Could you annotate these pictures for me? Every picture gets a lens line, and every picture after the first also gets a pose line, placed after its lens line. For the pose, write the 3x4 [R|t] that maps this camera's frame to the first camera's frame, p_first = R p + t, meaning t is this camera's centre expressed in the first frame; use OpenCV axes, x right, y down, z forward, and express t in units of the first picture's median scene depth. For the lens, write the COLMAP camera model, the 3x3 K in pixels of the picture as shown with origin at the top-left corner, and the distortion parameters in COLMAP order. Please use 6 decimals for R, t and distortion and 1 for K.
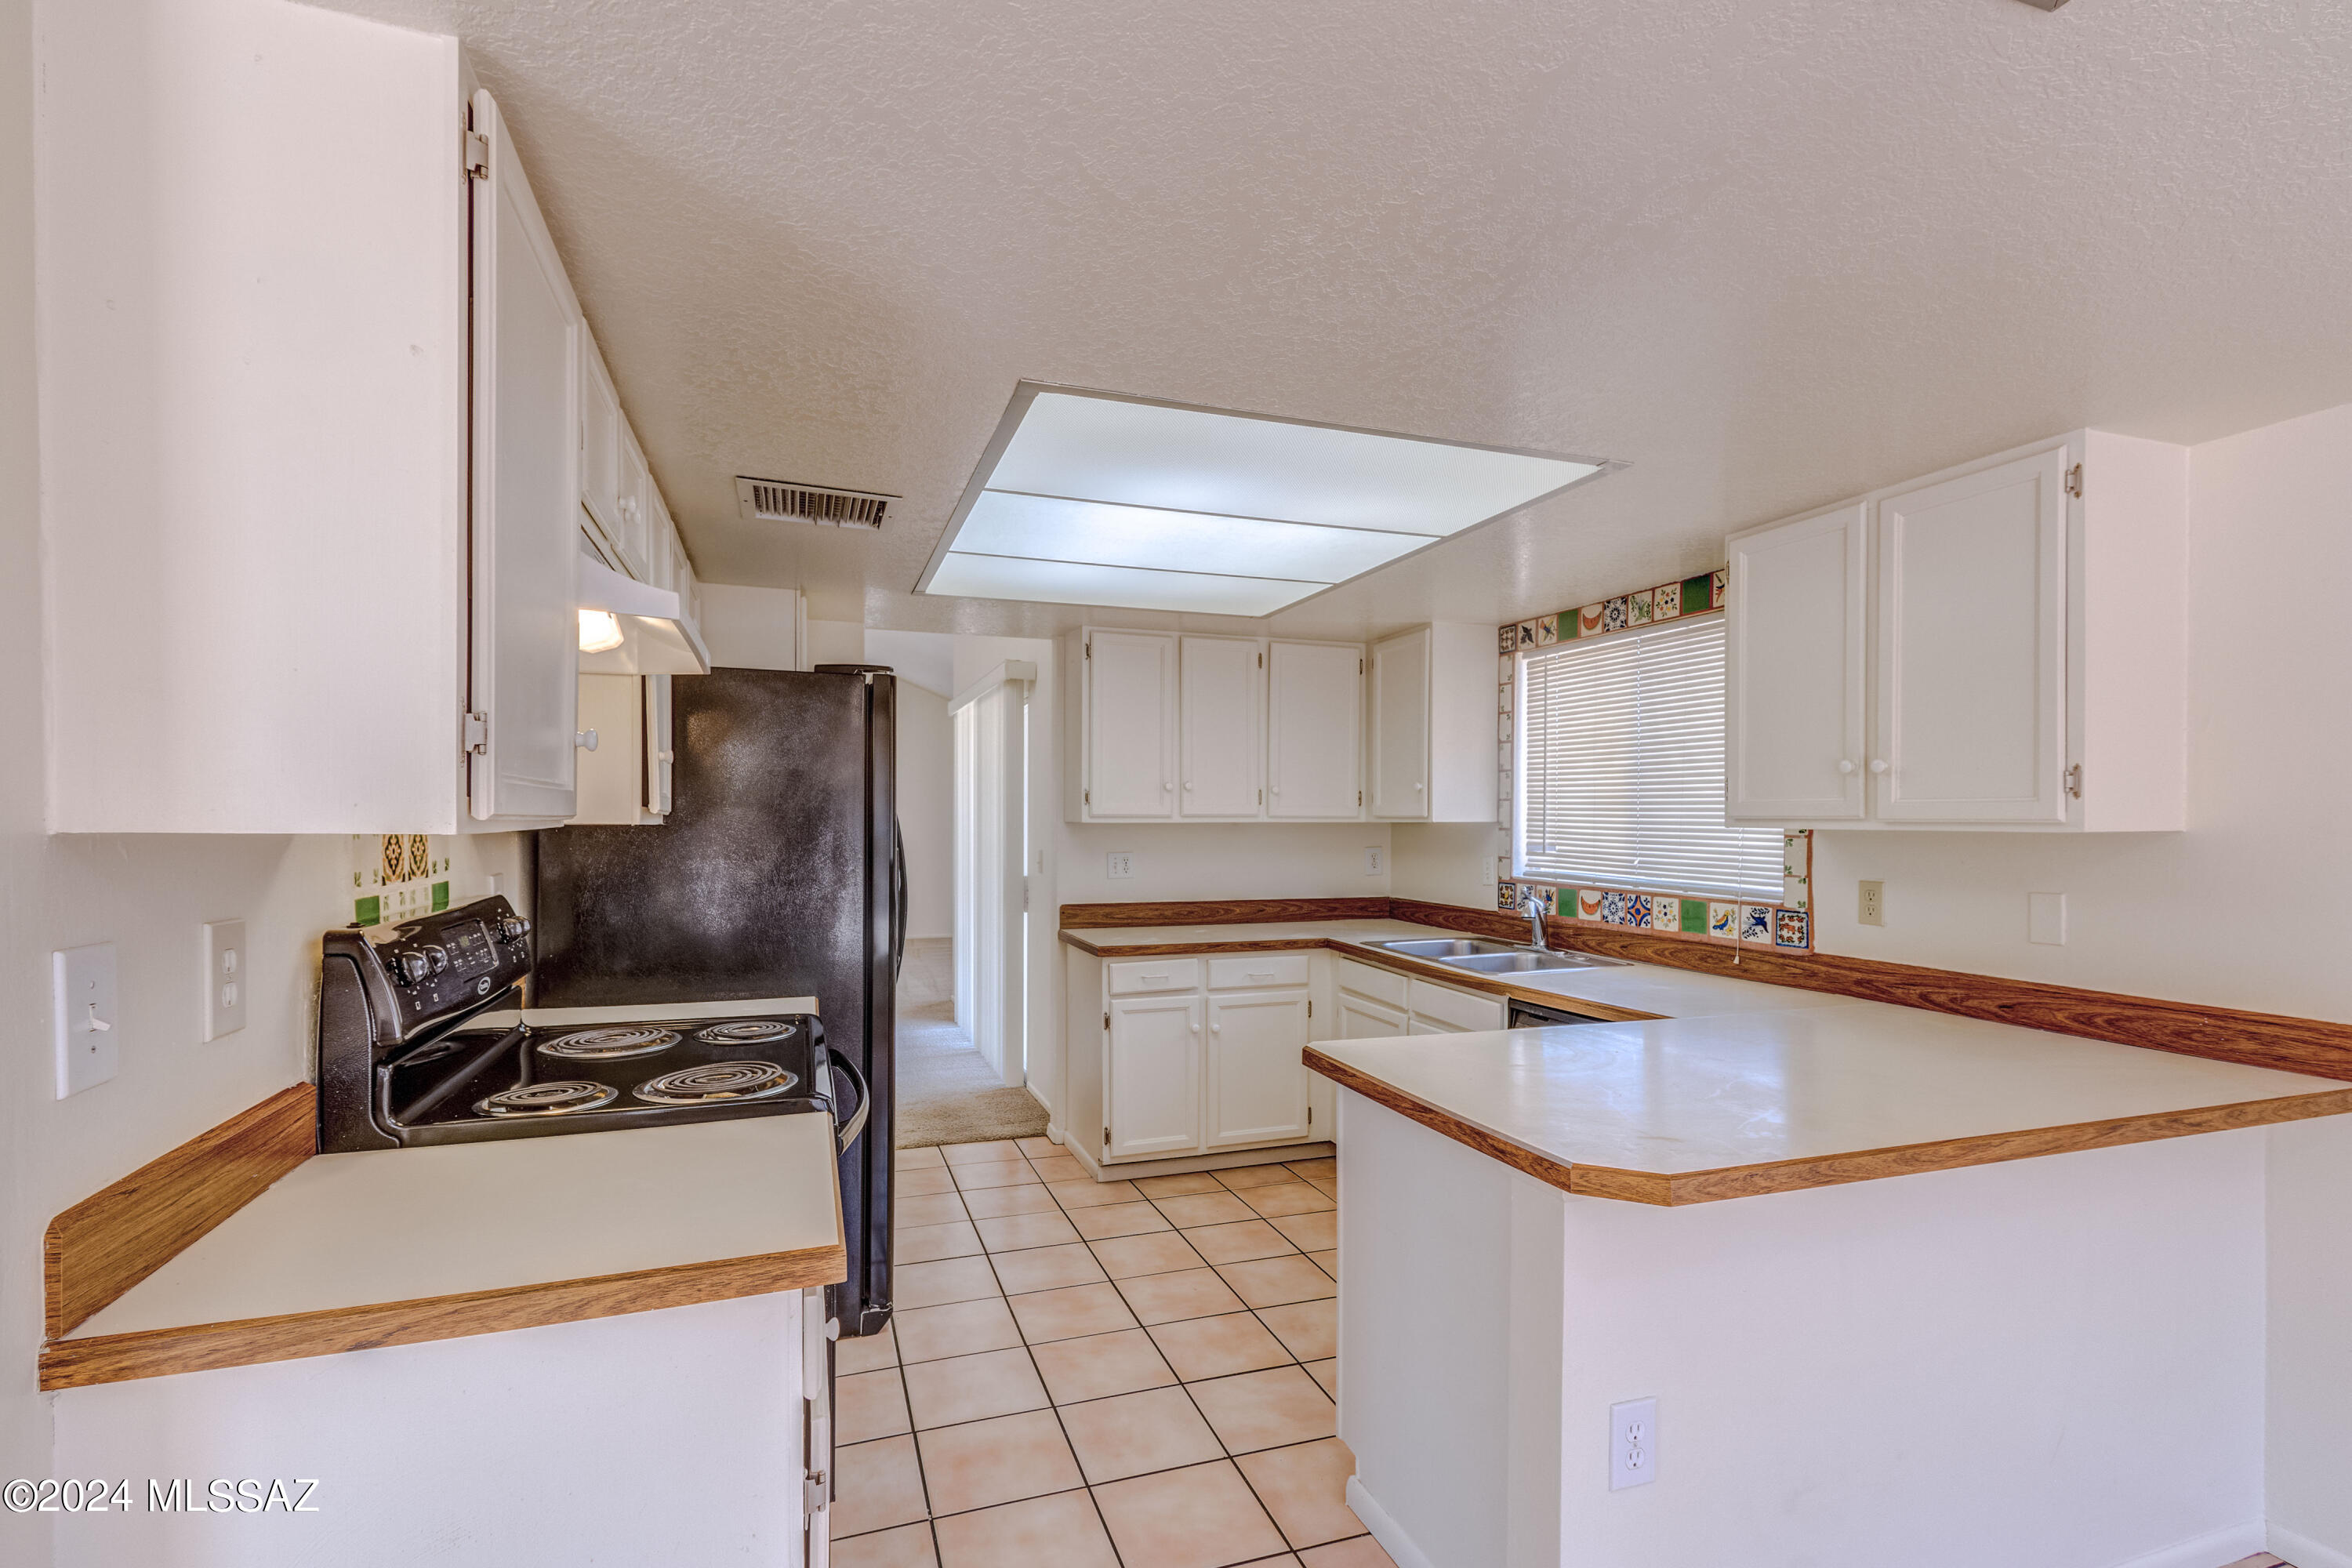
lens RADIAL K [[1058.8, 0, 1168.8], [0, 1058.8, 819.2], [0, 0, 1]] dist [0.005752, -0.002521]
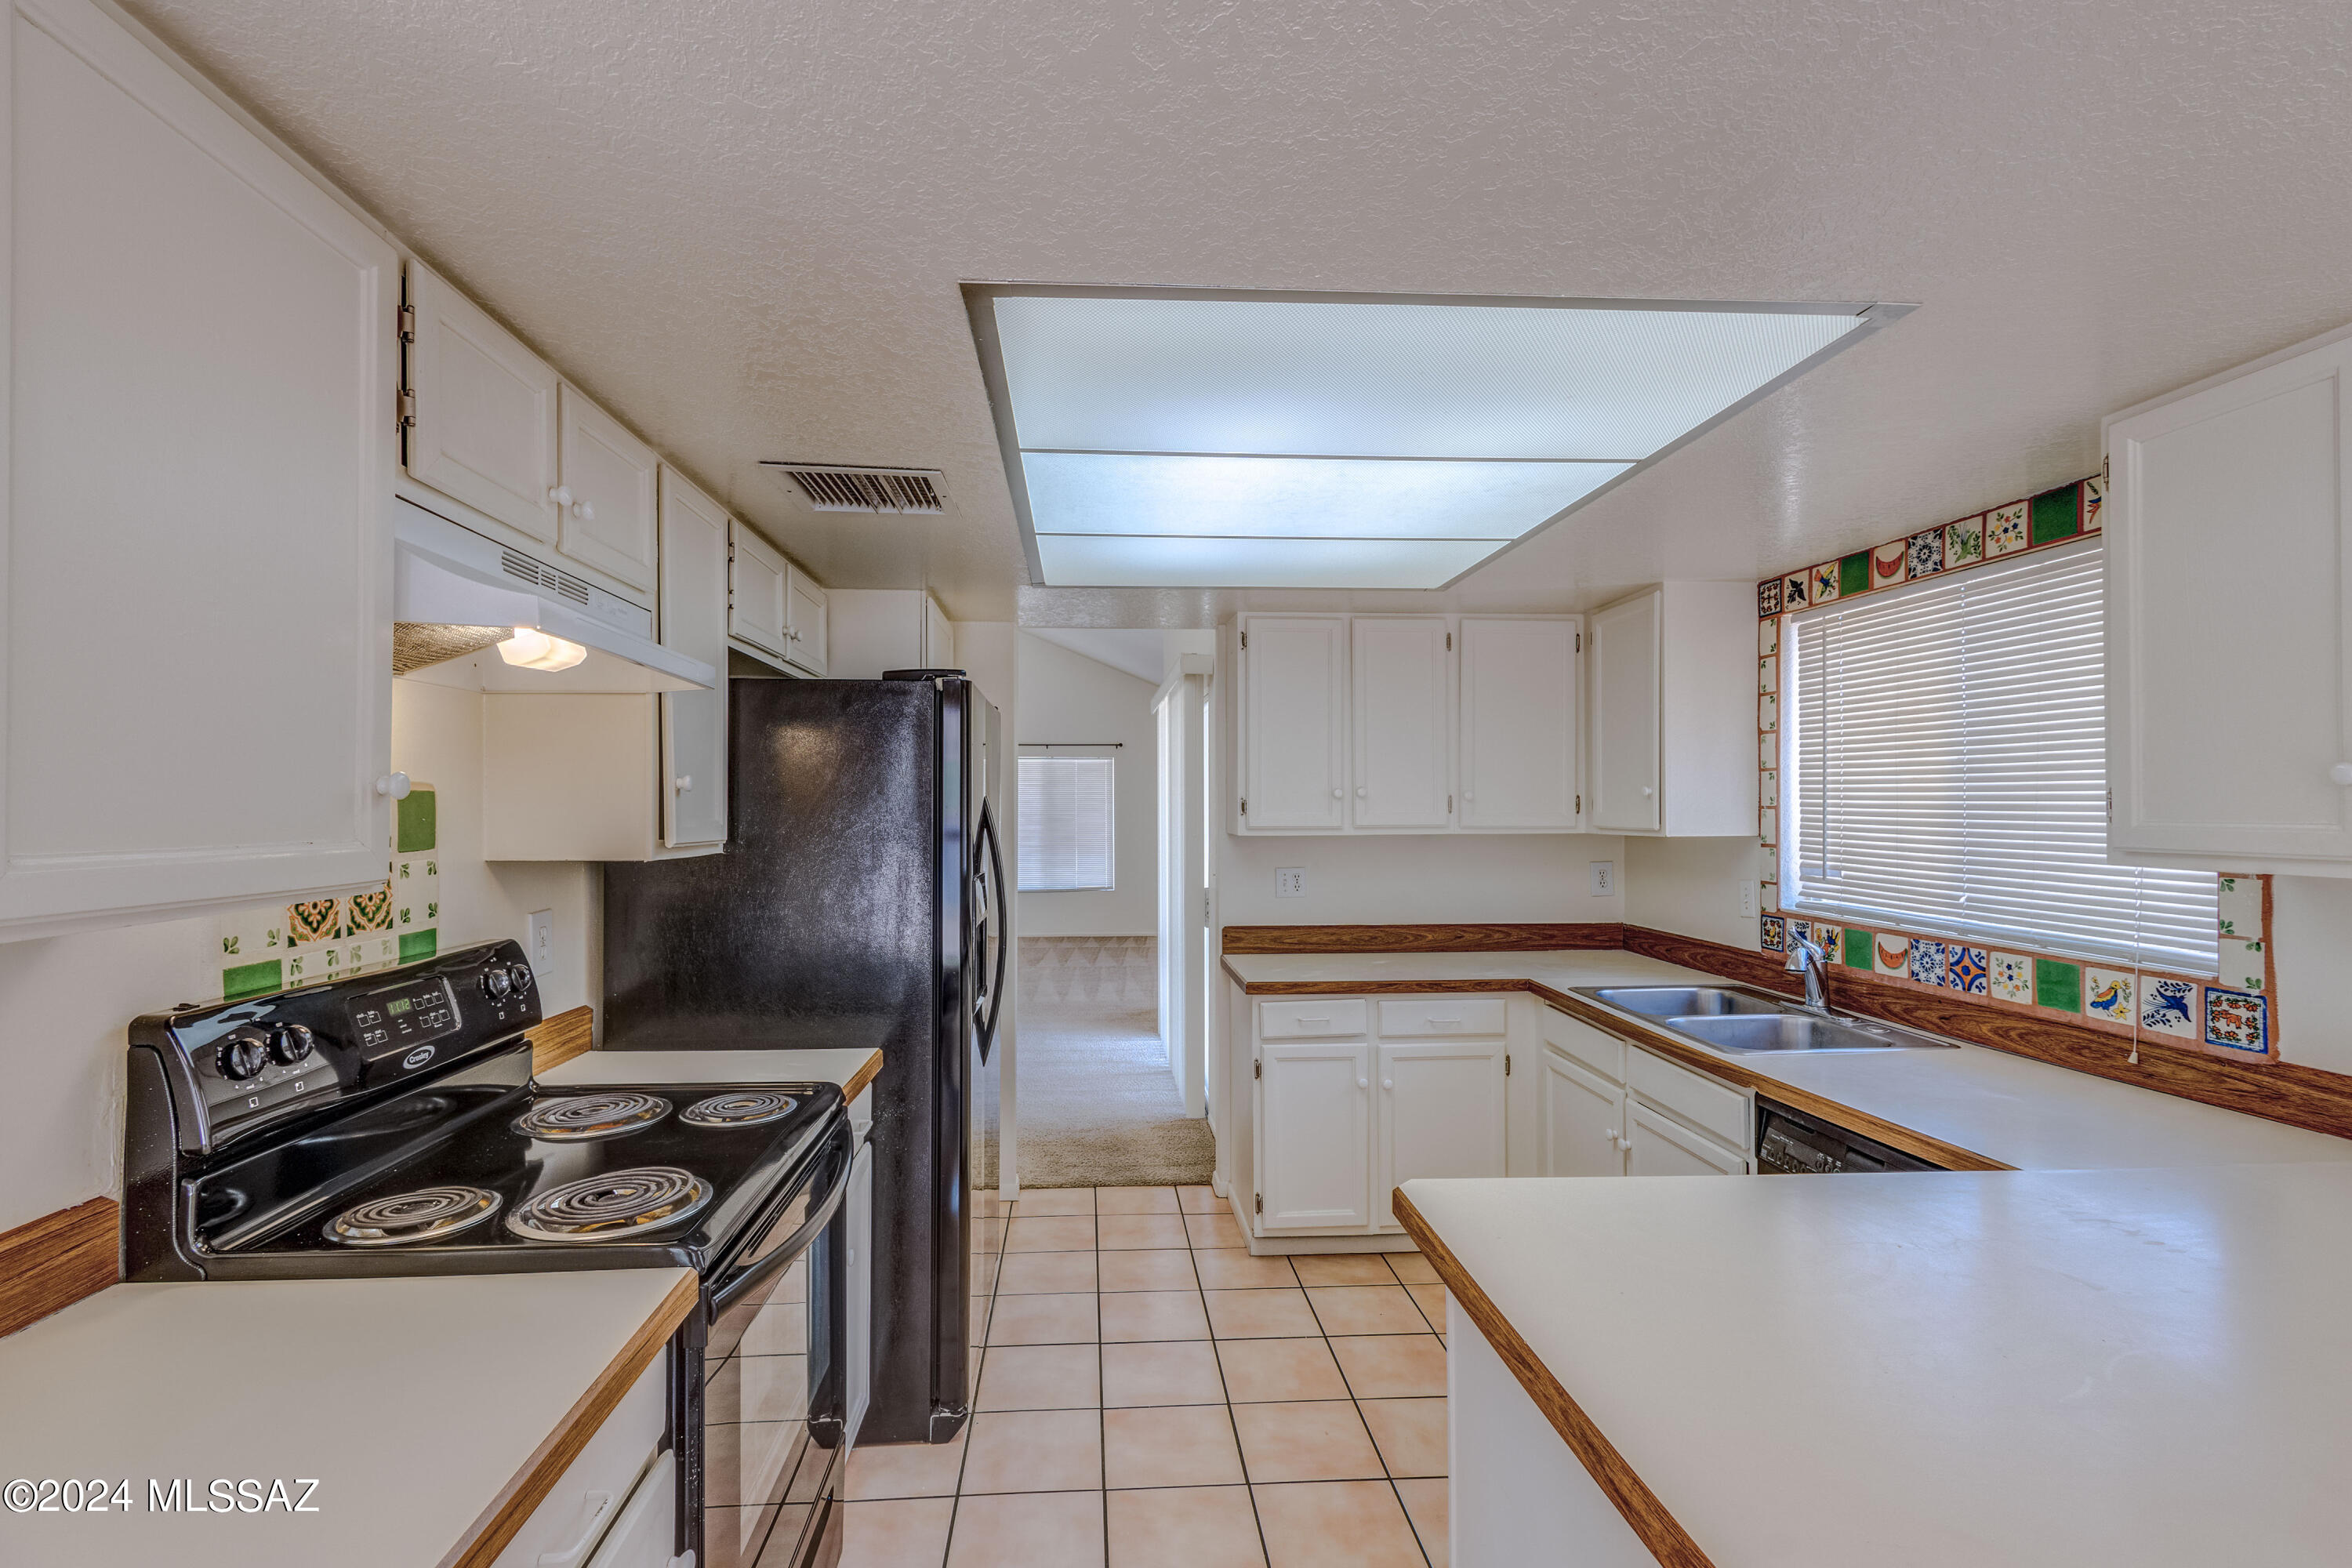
lens RADIAL K [[1058.8, 0, 1160.2], [0, 1058.8, 802.2], [0, 0, 1]] dist [0.005752, -0.002521]
pose [[0.968224, -0.010467, -0.249866, 0.104348], [0.008806, 0.999931, -0.007764, -0.025526], [0.249930, 0.005317, 0.968249, 0.186866]]
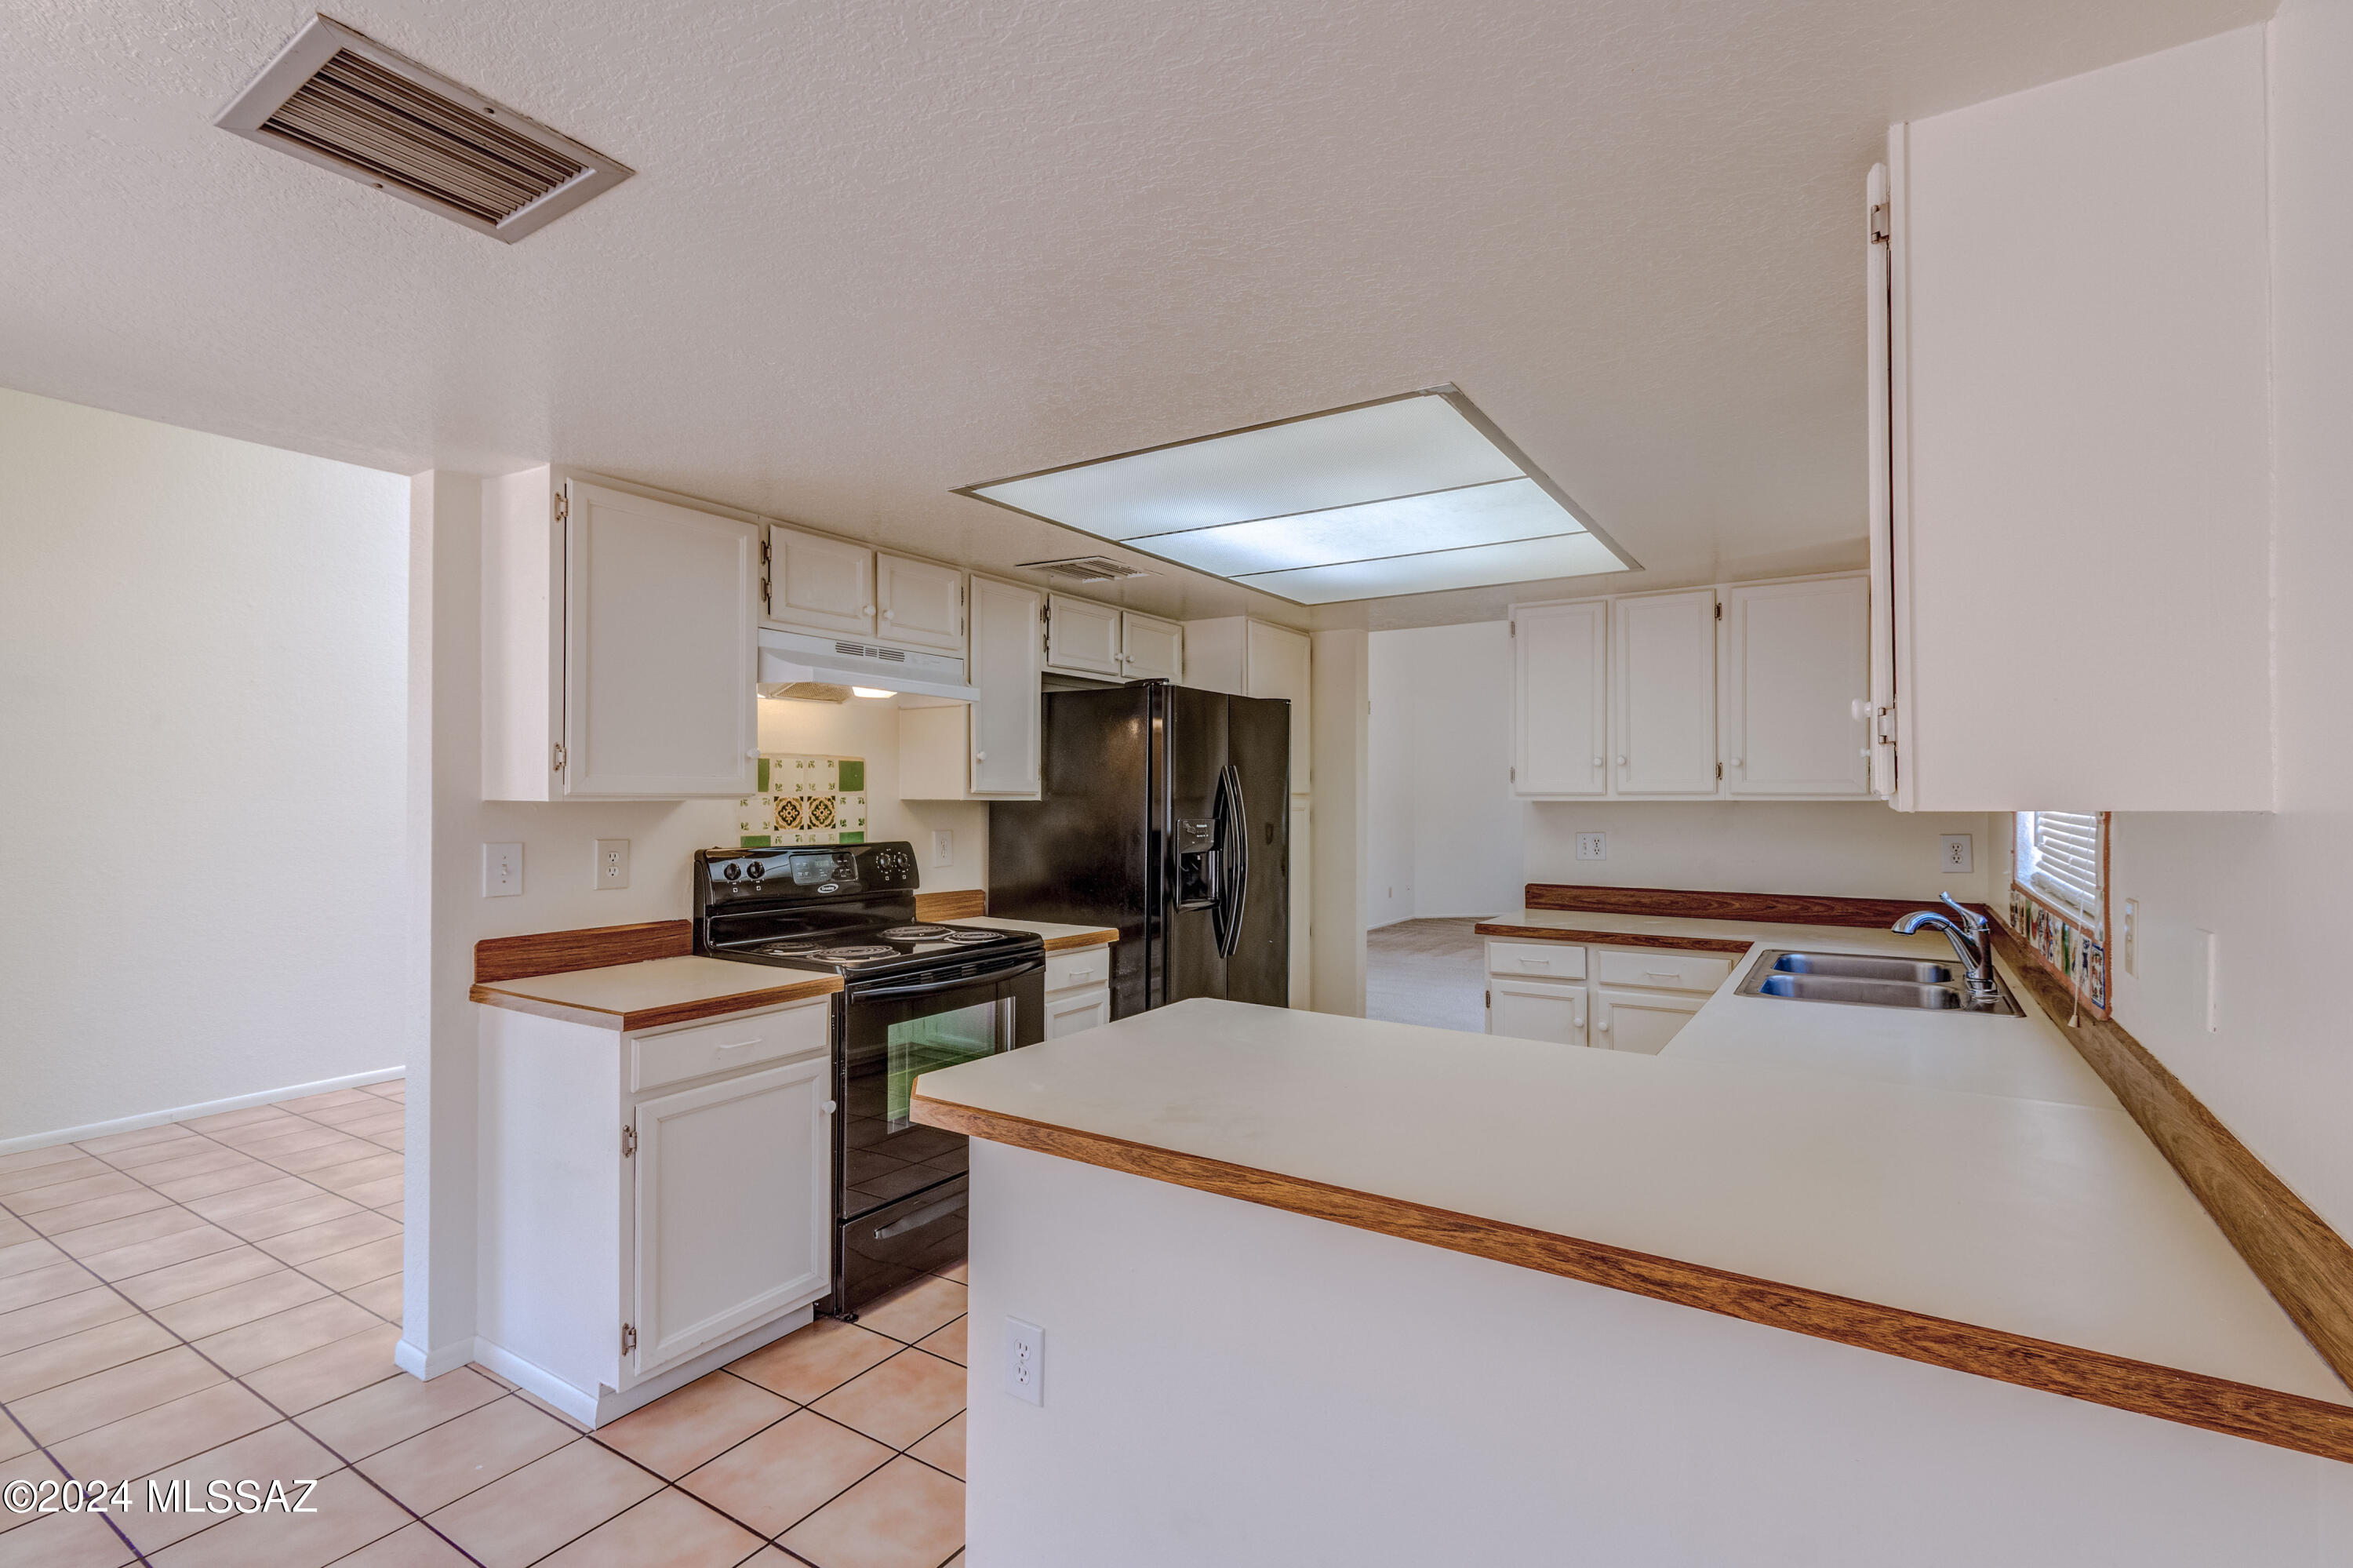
lens RADIAL K [[1059.3, 0, 1247.1], [0, 1059.3, 785.1], [0, 0, 1]] dist [0.005752, -0.002521]
pose [[0.639061, -0.012349, -0.769057, 0.733973], [0.001202, 0.999886, -0.015057, 0.004623], [0.769155, 0.008698, 0.639003, 0.239703]]
